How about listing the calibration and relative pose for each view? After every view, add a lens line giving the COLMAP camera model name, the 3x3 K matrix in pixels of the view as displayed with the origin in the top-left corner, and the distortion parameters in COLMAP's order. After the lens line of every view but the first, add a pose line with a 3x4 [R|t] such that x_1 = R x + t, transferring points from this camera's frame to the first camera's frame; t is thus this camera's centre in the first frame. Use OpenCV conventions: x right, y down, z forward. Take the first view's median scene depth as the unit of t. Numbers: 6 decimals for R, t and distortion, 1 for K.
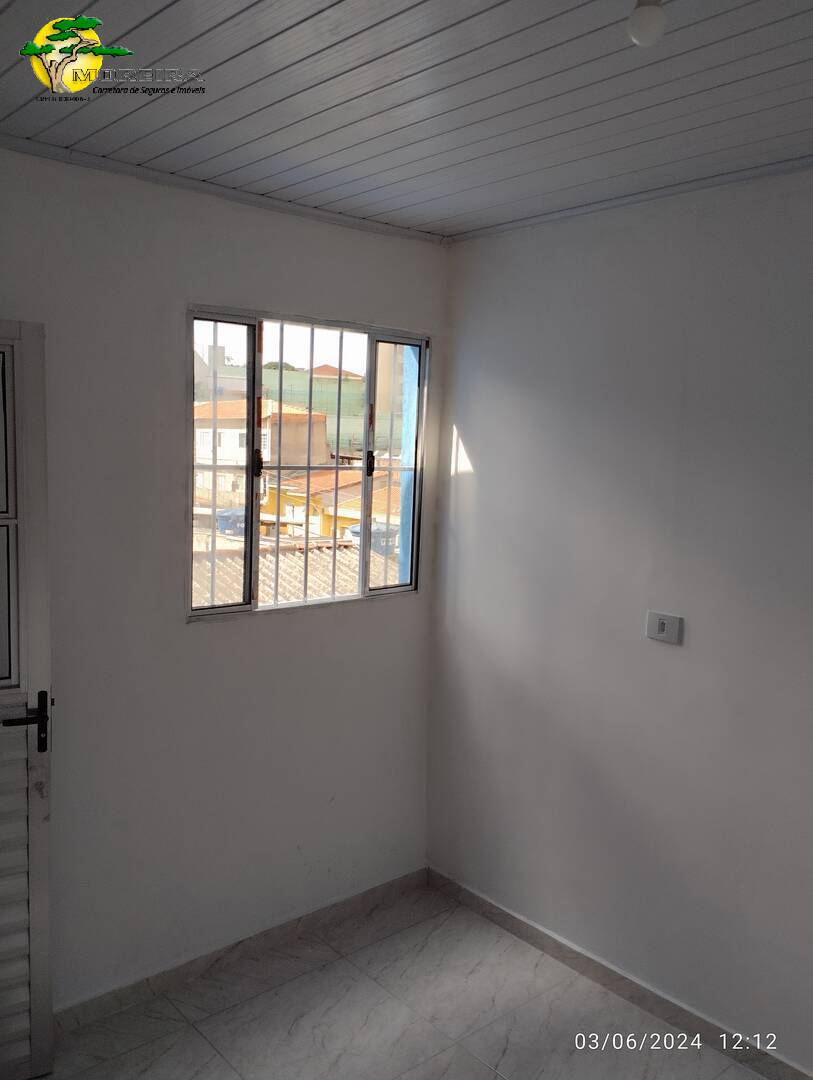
lens RADIAL K [[893.6, 0, 408.8], [0, 893.6, 539.9], [0, 0, 1]] dist [0.102988, -0.125450]
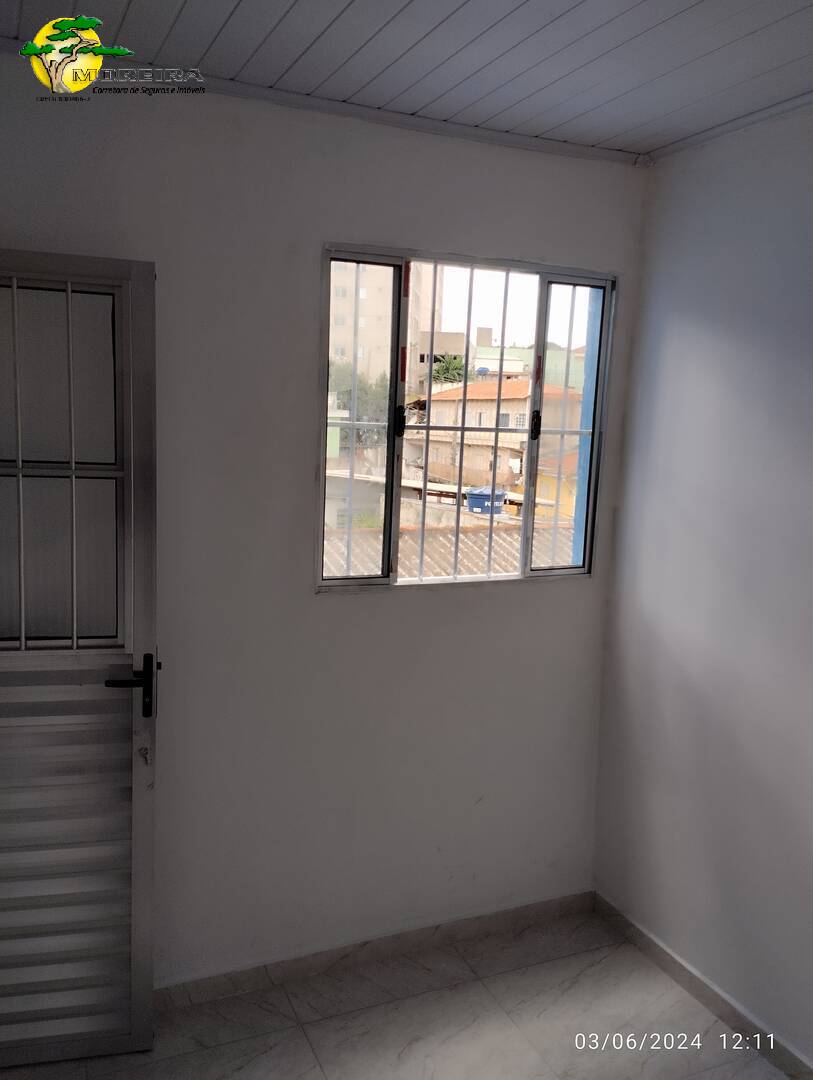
lens RADIAL K [[893.6, 0, 408.2], [0, 893.6, 538.5], [0, 0, 1]] dist [0.102988, -0.125450]
pose [[0.958495, 0.047101, -0.281193, 0.093959], [-0.041572, 0.998807, 0.025600, 0.007968], [0.282063, -0.012848, 0.959310, 0.133529]]
